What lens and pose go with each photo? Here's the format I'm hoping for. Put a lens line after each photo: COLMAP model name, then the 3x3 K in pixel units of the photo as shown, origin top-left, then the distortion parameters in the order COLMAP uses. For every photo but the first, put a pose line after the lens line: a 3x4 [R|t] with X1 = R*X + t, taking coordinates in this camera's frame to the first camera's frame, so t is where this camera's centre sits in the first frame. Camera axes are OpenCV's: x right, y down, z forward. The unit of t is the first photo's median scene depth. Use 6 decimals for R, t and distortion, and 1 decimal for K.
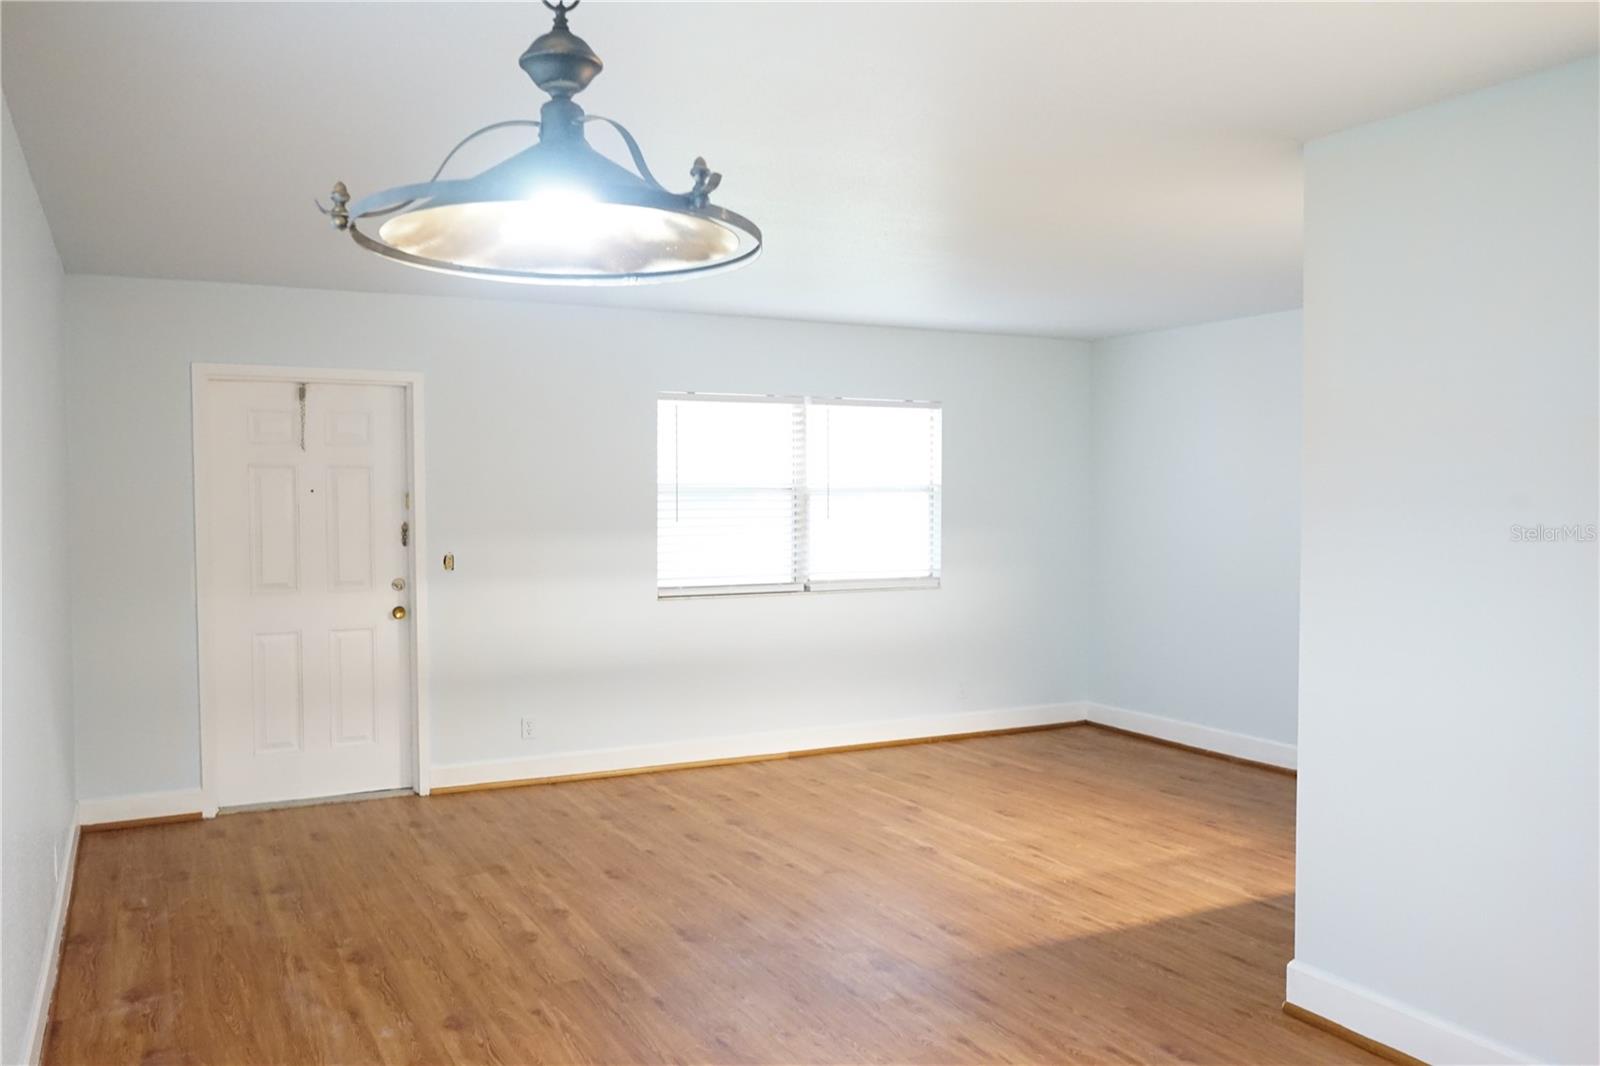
lens RADIAL K [[1272.8, 0, 819.6], [0, 1272.8, 536.3], [0, 0, 1]] dist [-0.008074, -0.005303]
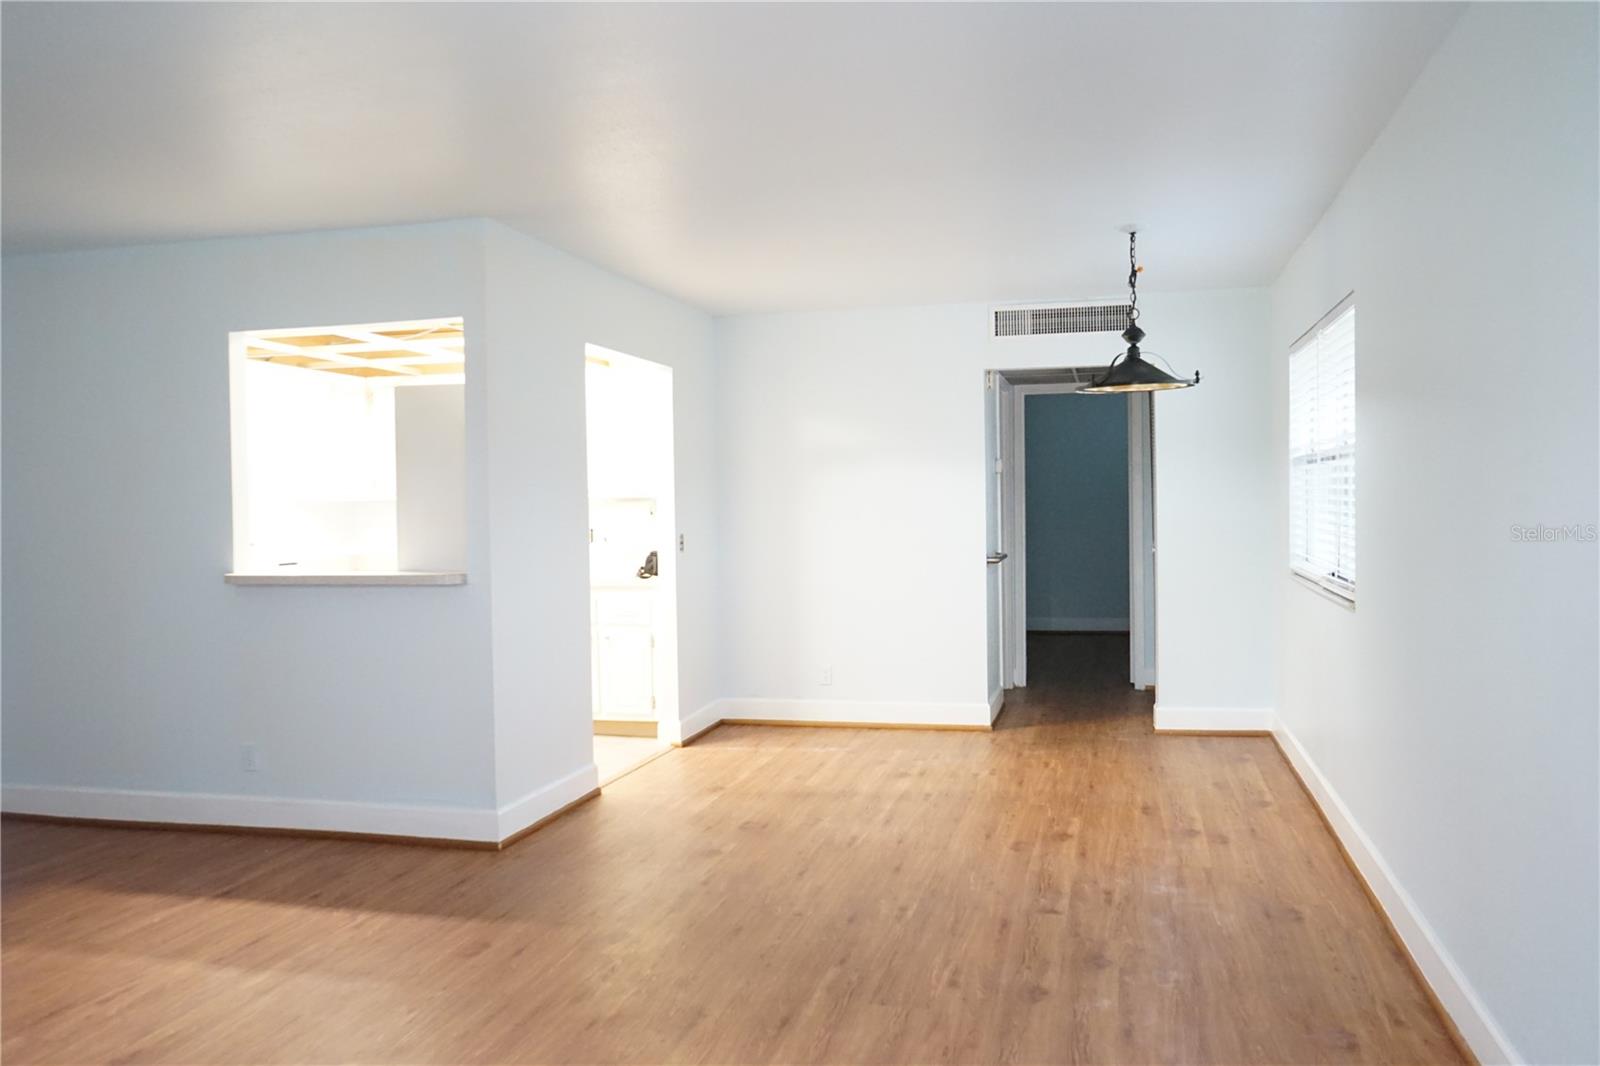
lens RADIAL K [[1272.8, 0, 809.7], [0, 1272.8, 527.5], [0, 0, 1]] dist [-0.008074, -0.005303]
pose [[-0.745575, 0.001207, 0.666421, -0.648427], [0.039063, 0.998358, 0.041894, -0.010384], [-0.665276, 0.057268, -0.744398, 1.466656]]
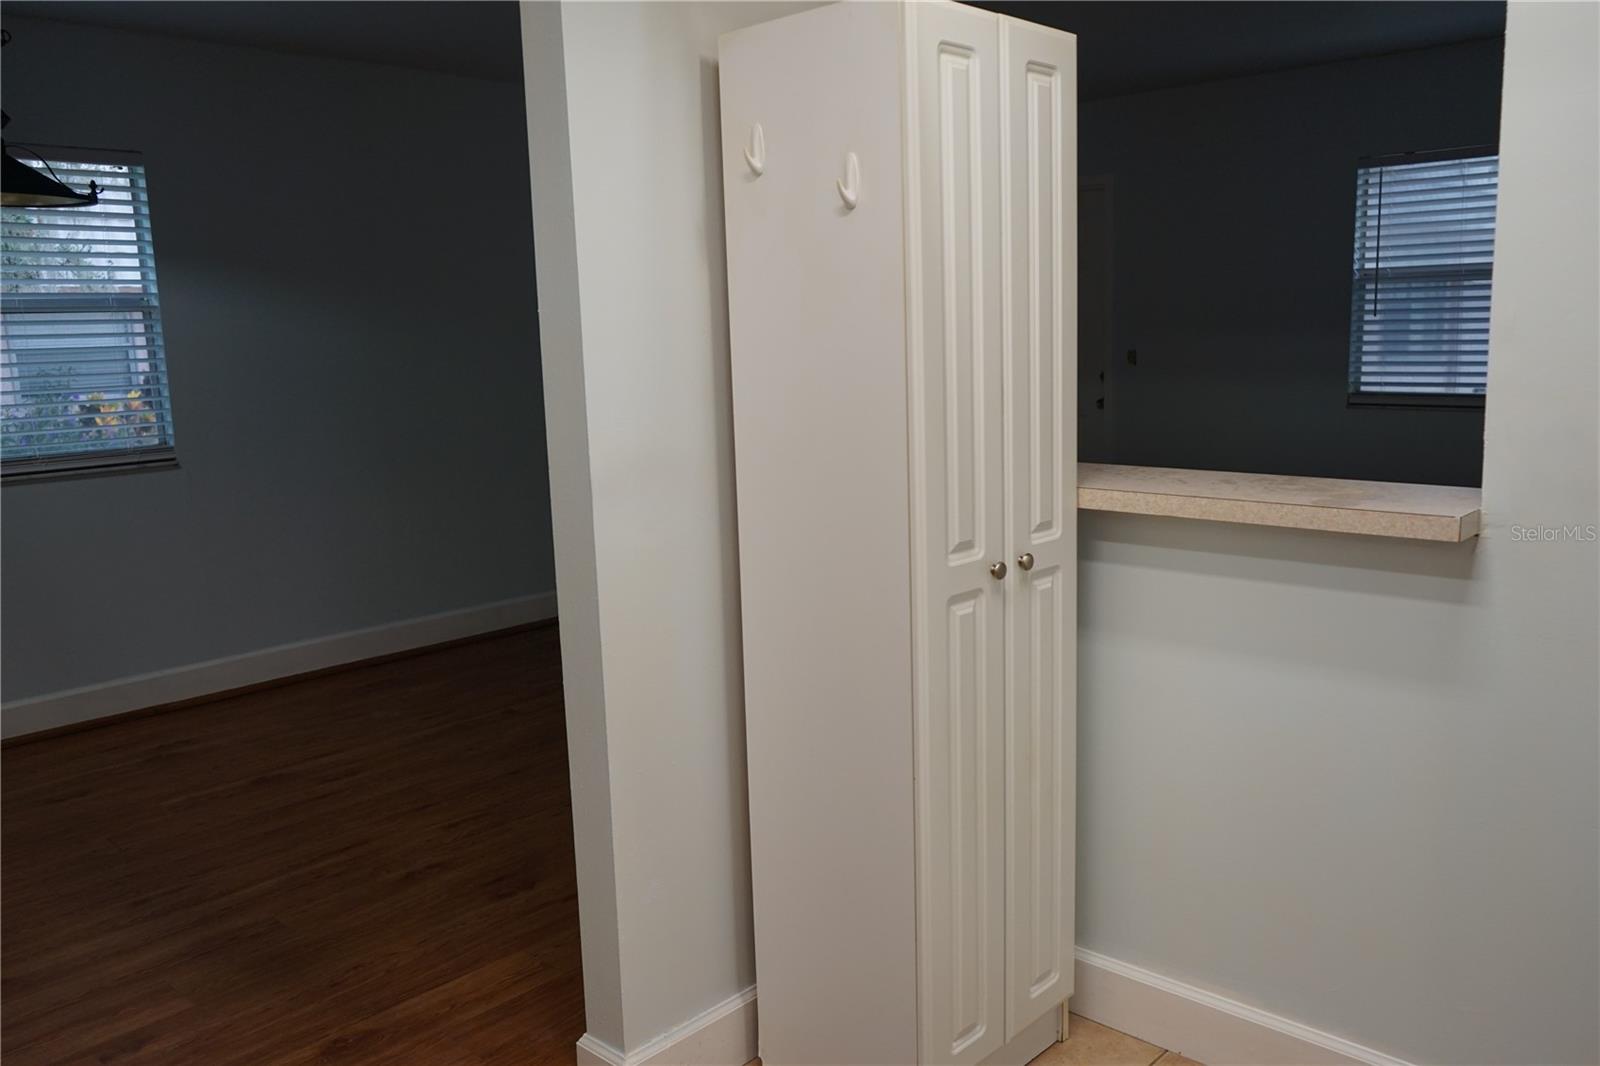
lens RADIAL K [[1272.8, 0, 792.1], [0, 1272.8, 549.4], [0, 0, 1]] dist [-0.008074, -0.005303]
pose [[0.330131, 0.162315, -0.929875, 0.896822], [-0.001836, 0.985213, 0.171323, -0.003436], [0.943934, -0.054852, 0.325547, 0.556546]]
